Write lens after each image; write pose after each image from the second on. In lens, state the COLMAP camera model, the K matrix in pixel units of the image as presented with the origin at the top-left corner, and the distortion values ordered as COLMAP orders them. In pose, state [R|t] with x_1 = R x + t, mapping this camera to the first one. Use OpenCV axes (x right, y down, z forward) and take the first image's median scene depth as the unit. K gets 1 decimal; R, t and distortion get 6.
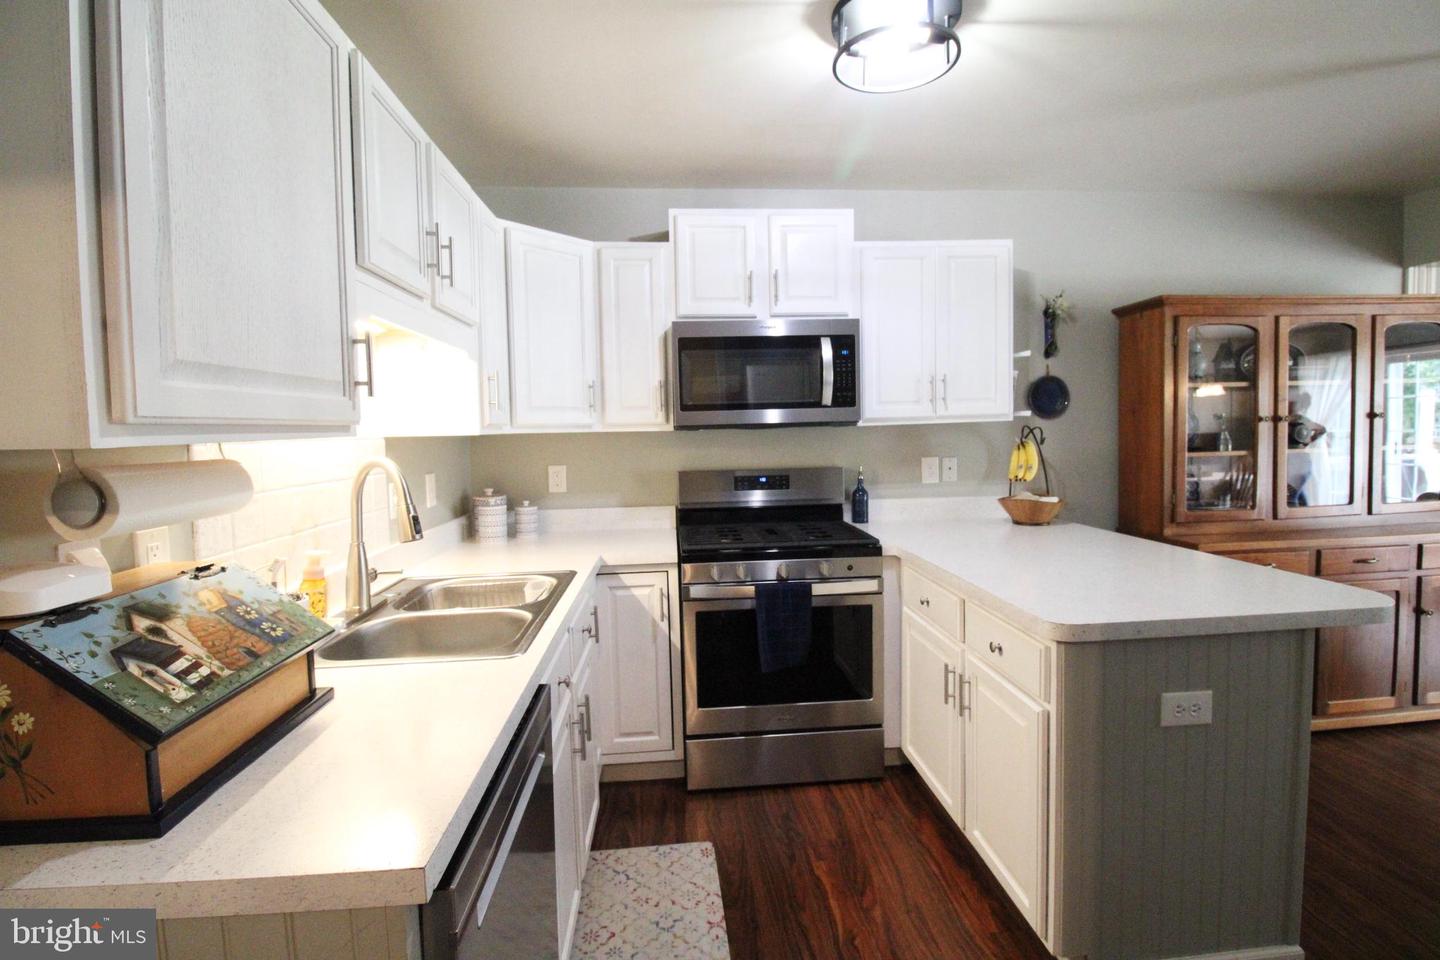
lens RADIAL K [[676.2, 0, 738.1], [0, 676.2, 466.6], [0, 0, 1]] dist [-0.014684, -0.006156]
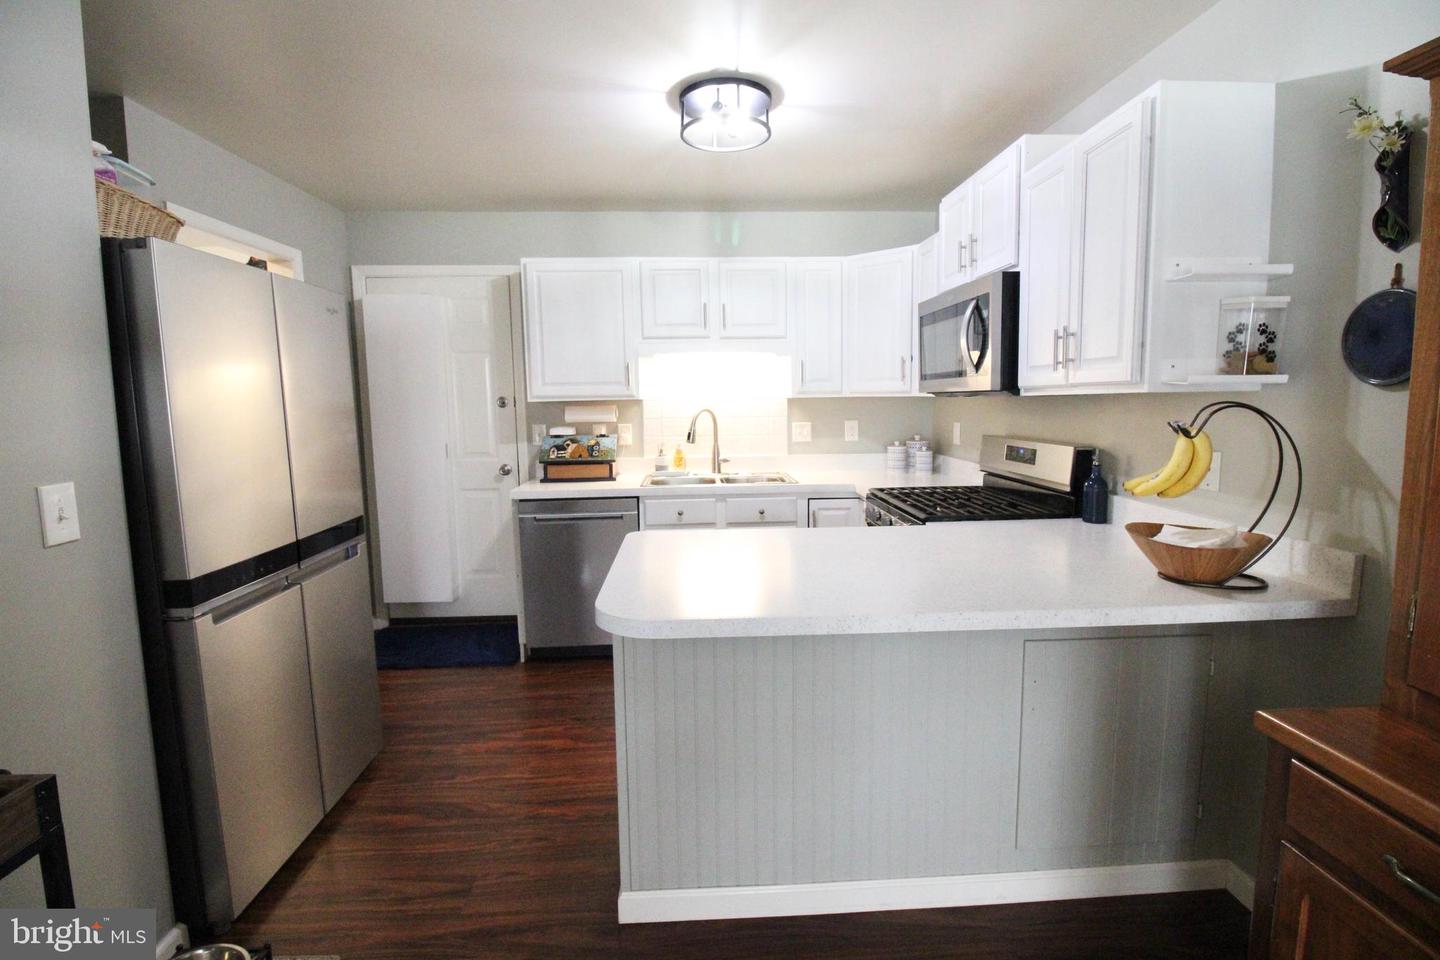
lens RADIAL K [[676.2, 0, 718.5], [0, 676.2, 476.5], [0, 0, 1]] dist [-0.014684, -0.006156]
pose [[-0.051900, 0.140786, -0.988679, 1.019728], [-0.042392, 0.988810, 0.143030, -0.063915], [0.997752, 0.049336, -0.045351, 0.652617]]
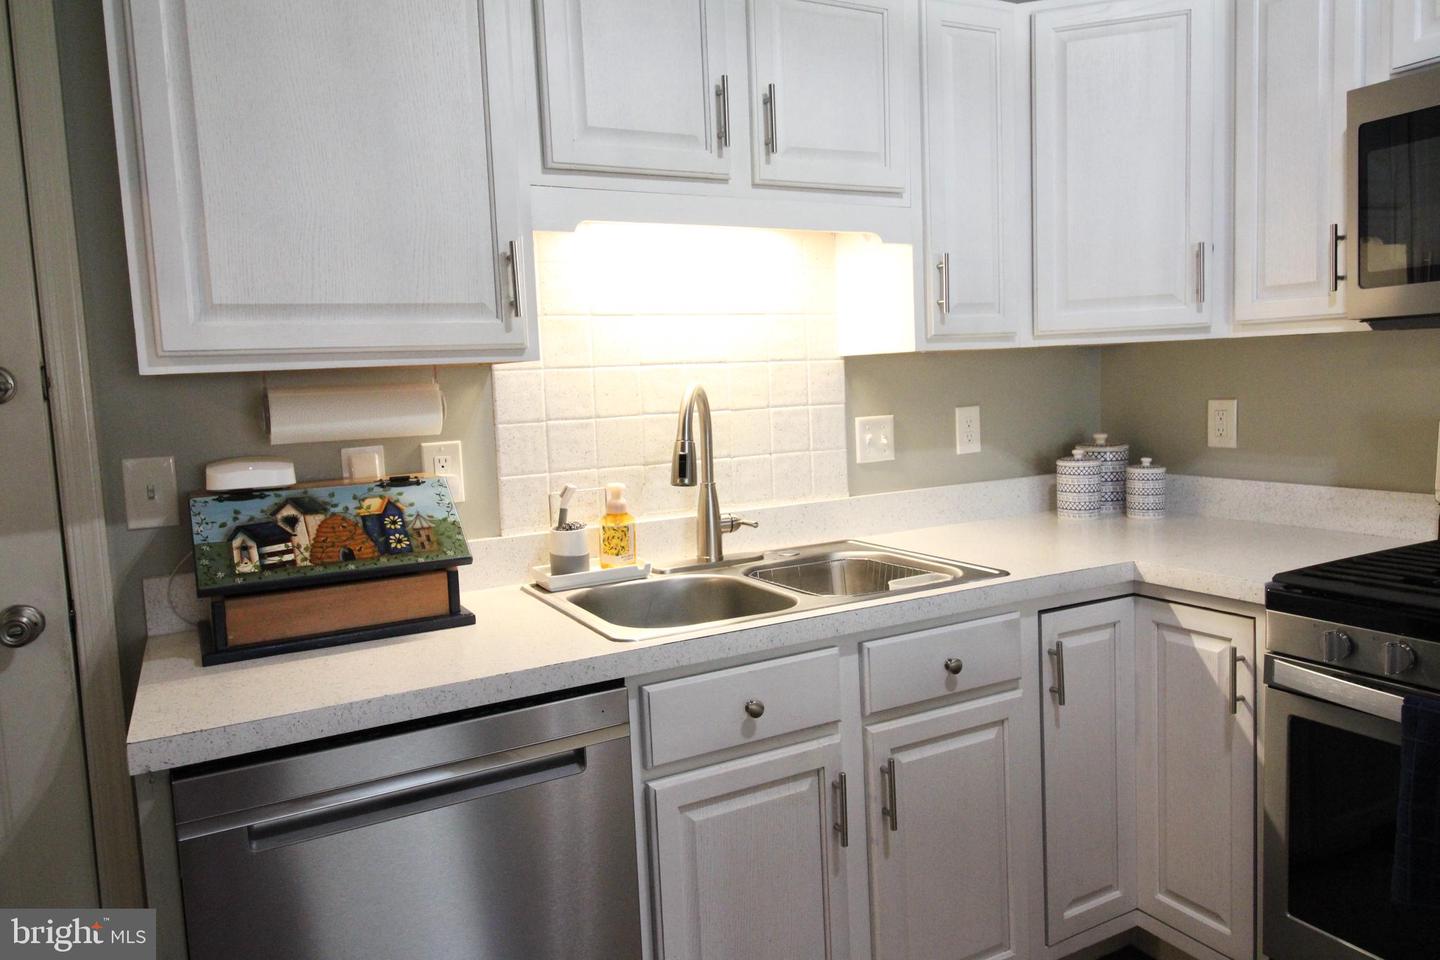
lens RADIAL K [[990.3, 0, 717.2], [0, 990.3, 472.8], [0, 0, 1]] dist [-0.002096, 0.005084]
pose [[0.382476, 0.093157, -0.919257, 0.344491], [-0.019658, 0.995500, 0.092705, -0.009360], [0.923756, -0.017387, 0.382586, 0.309683]]
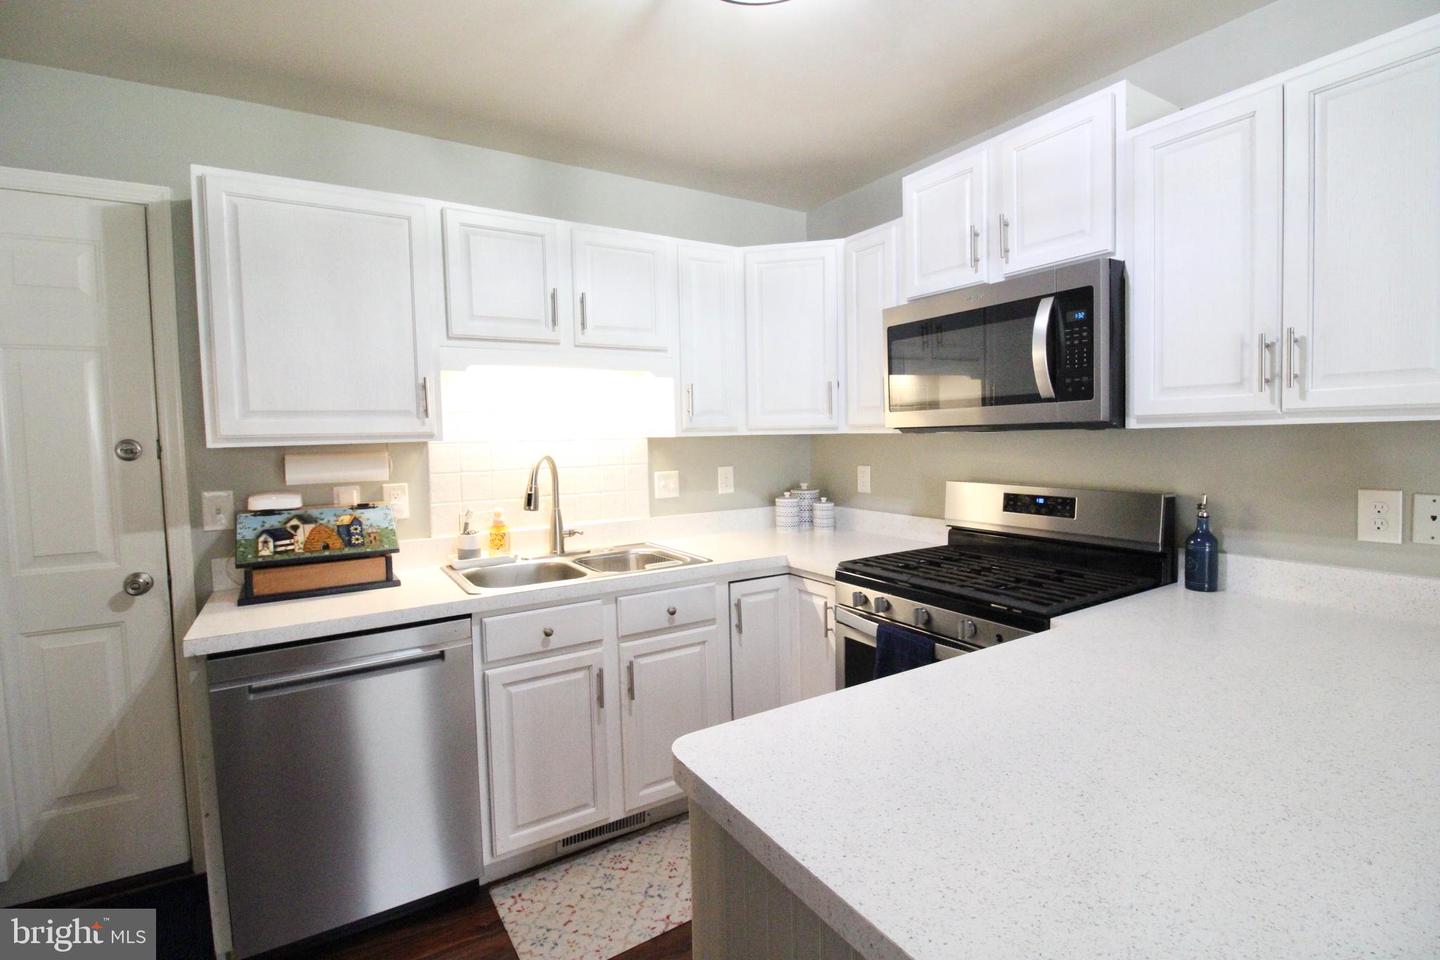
lens RADIAL K [[676.2, 0, 732.4], [0, 676.2, 472.7], [0, 0, 1]] dist [-0.014684, -0.006156]
pose [[0.452655, 0.065071, -0.889309, 0.553427], [-0.041341, 0.997793, 0.051966, -0.036193], [0.890727, 0.013242, 0.454346, 0.387313]]
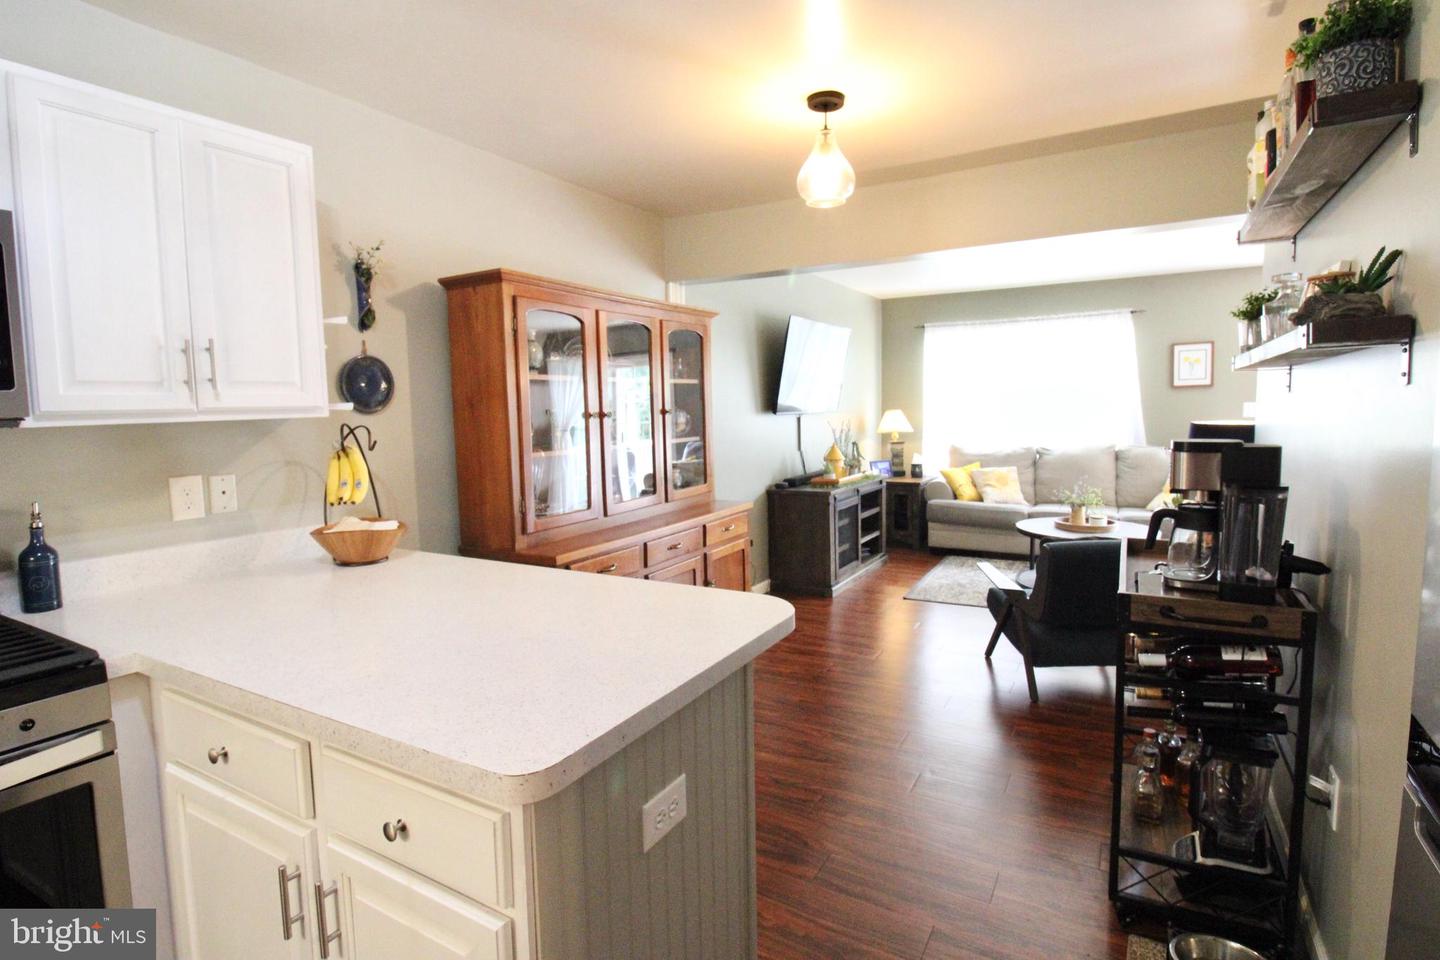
lens RADIAL K [[723.4, 0, 735.0], [0, 723.4, 463.2], [0, 0, 1]] dist [-0.016780, -0.005941]
pose [[0.567444, -0.050166, 0.821882, 0.042394], [0.048209, 0.998454, 0.027659, -0.022043], [-0.821999, 0.023928, 0.568985, 0.255515]]
